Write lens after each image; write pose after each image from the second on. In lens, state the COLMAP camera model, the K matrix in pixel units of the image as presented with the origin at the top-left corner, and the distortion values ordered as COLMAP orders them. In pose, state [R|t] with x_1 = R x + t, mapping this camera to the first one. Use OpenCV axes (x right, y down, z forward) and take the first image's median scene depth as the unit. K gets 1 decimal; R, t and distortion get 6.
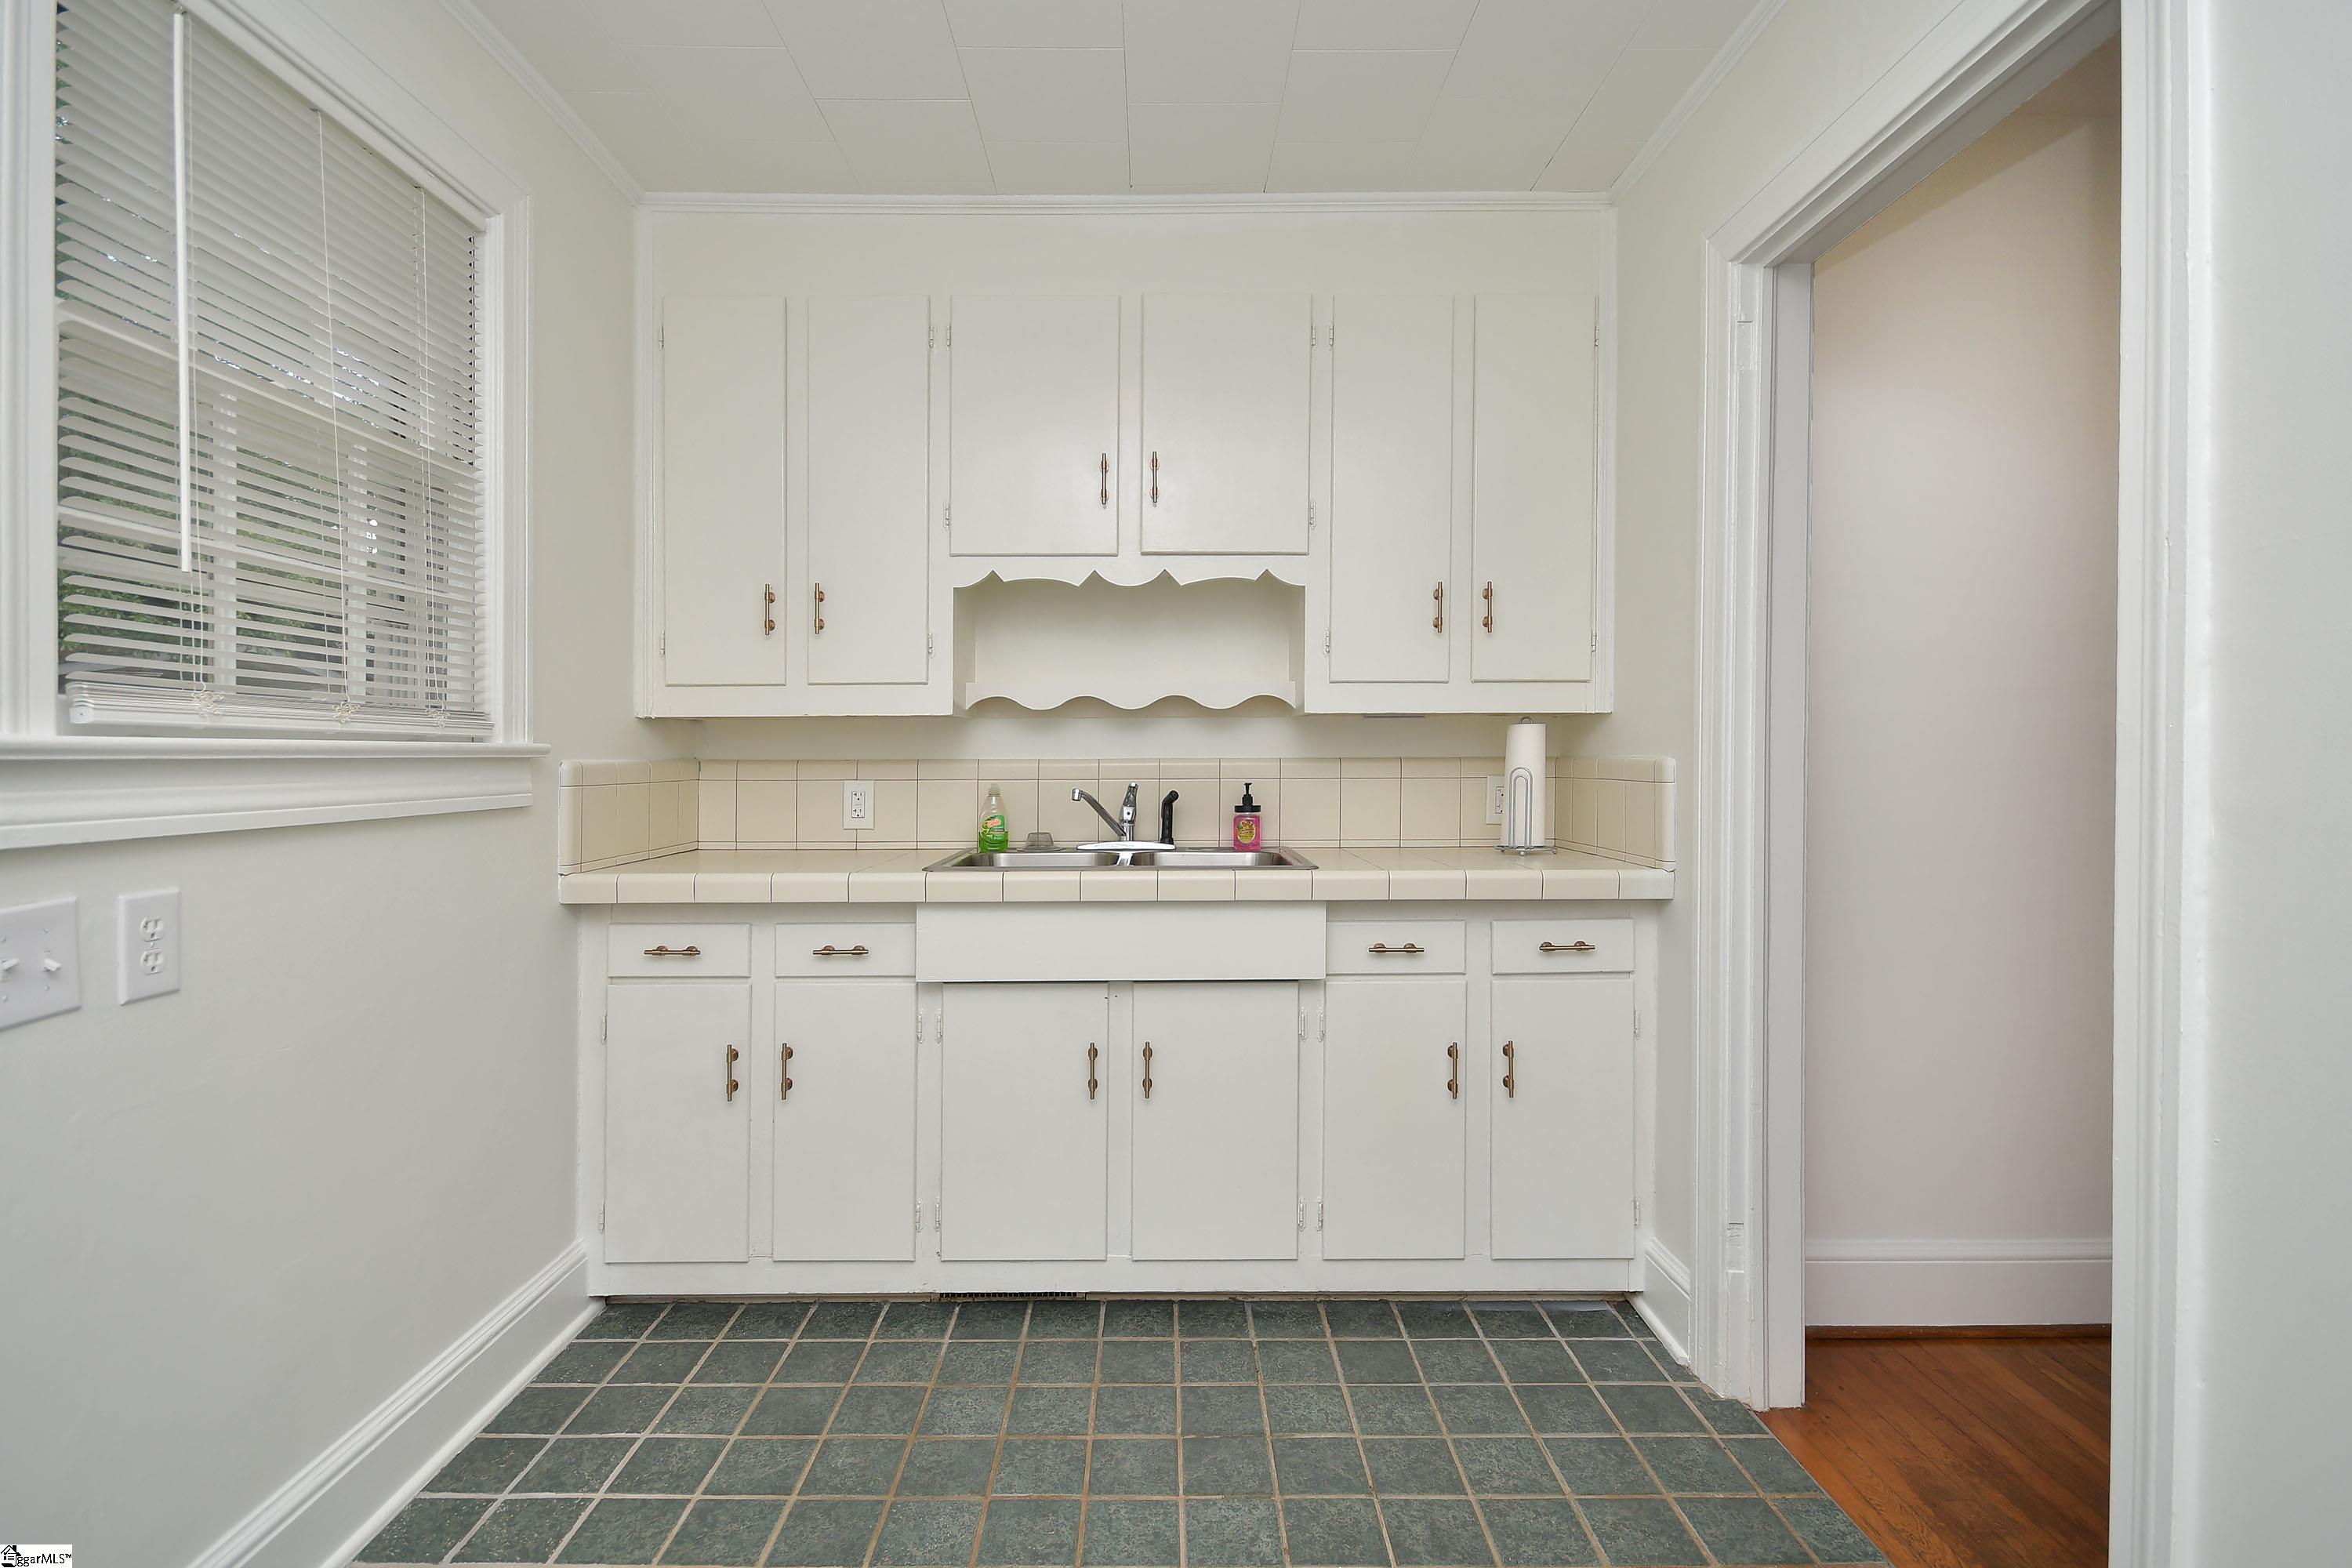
lens RADIAL K [[1124.0, 0, 1169.7], [0, 1124.0, 760.2], [0, 0, 1]] dist [0.012252, -0.005062]
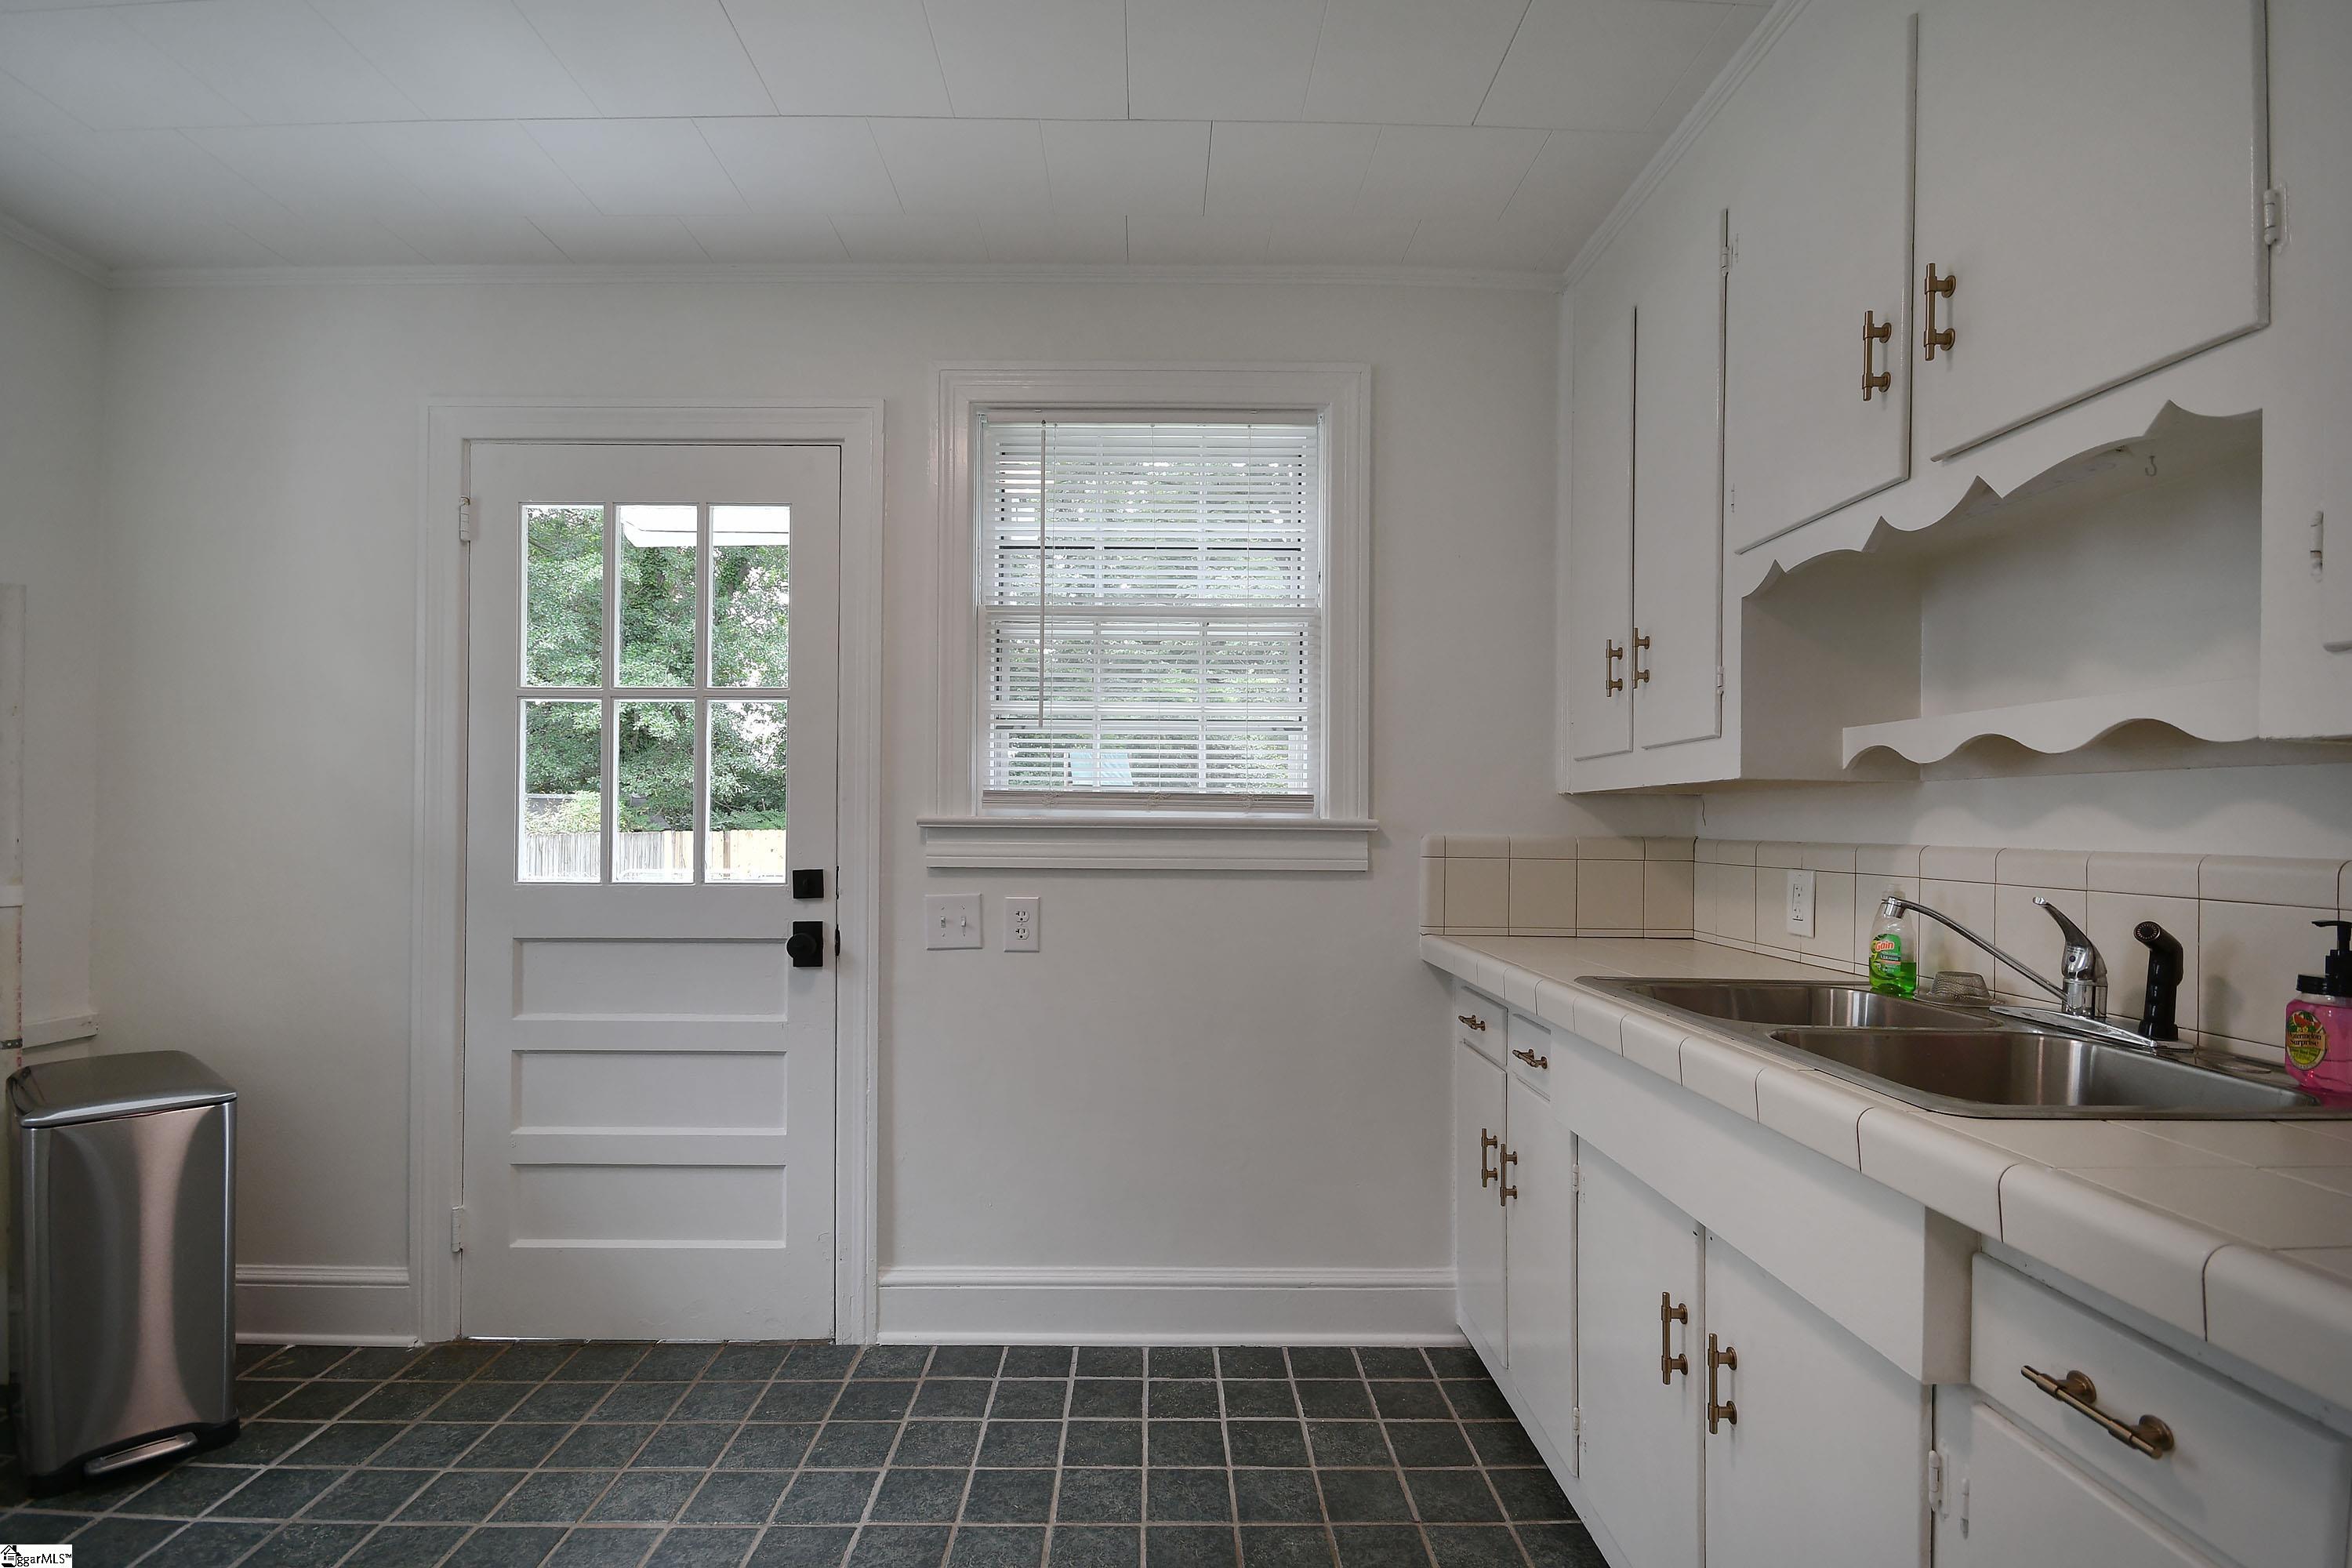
lens RADIAL K [[1068.6, 0, 1206.6], [0, 1068.6, 813.8], [0, 0, 1]] dist [0.009752, -0.011657]
pose [[0.037338, -0.006187, -0.999284, 0.464725], [-0.017987, 0.999815, -0.006862, -0.007899], [0.999141, 0.018230, 0.037220, 0.638503]]
